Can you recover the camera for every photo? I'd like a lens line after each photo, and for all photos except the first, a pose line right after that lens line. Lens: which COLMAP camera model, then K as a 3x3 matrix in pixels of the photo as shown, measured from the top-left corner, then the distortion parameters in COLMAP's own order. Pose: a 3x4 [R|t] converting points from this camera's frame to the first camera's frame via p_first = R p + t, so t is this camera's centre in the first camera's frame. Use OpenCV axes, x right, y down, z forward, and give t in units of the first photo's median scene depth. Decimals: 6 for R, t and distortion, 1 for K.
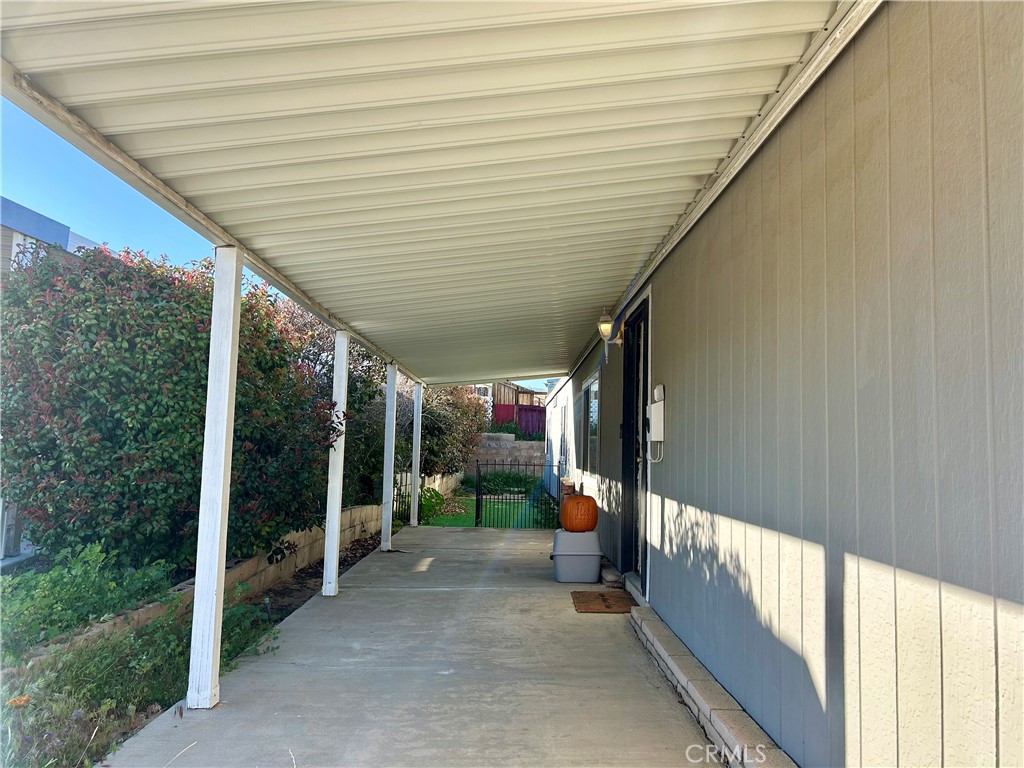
lens RADIAL K [[771.1, 0, 511.5], [0, 771.1, 381.2], [0, 0, 1]] dist [0.003307, 0.000256]
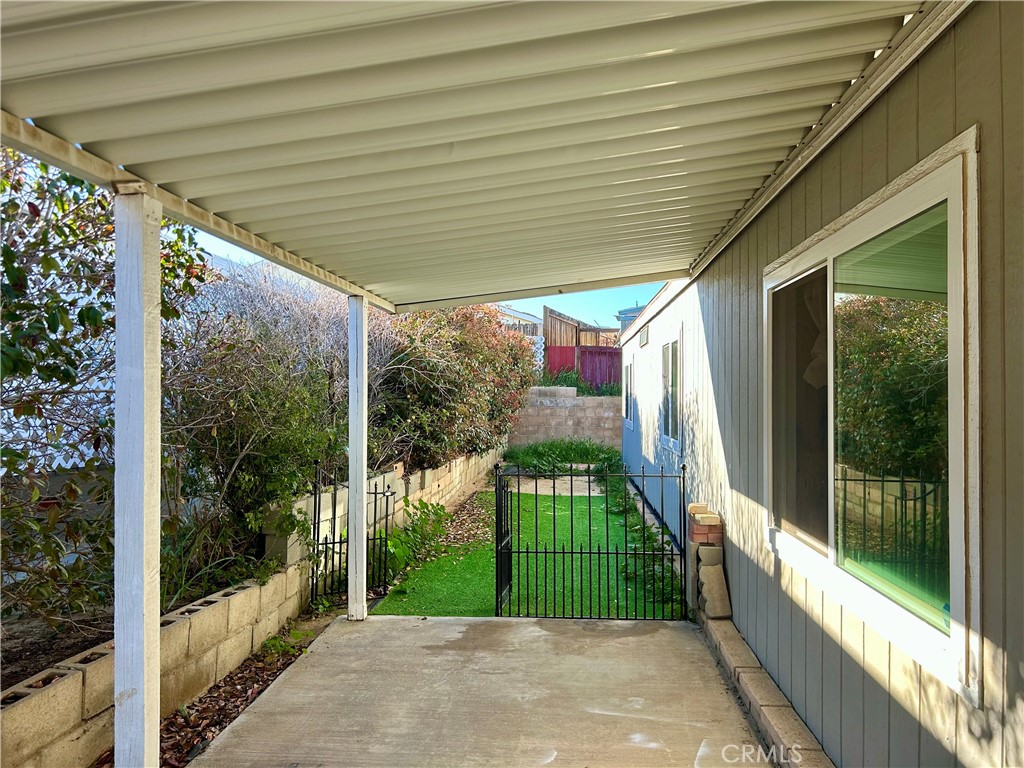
lens RADIAL K [[771.1, 0, 508.5], [0, 771.1, 384.7], [0, 0, 1]] dist [0.003307, 0.000256]
pose [[0.996211, -0.028344, -0.082222, 0.000508], [0.034449, 0.996677, 0.073807, 0.011854], [0.079857, -0.076360, 0.993877, 0.296543]]
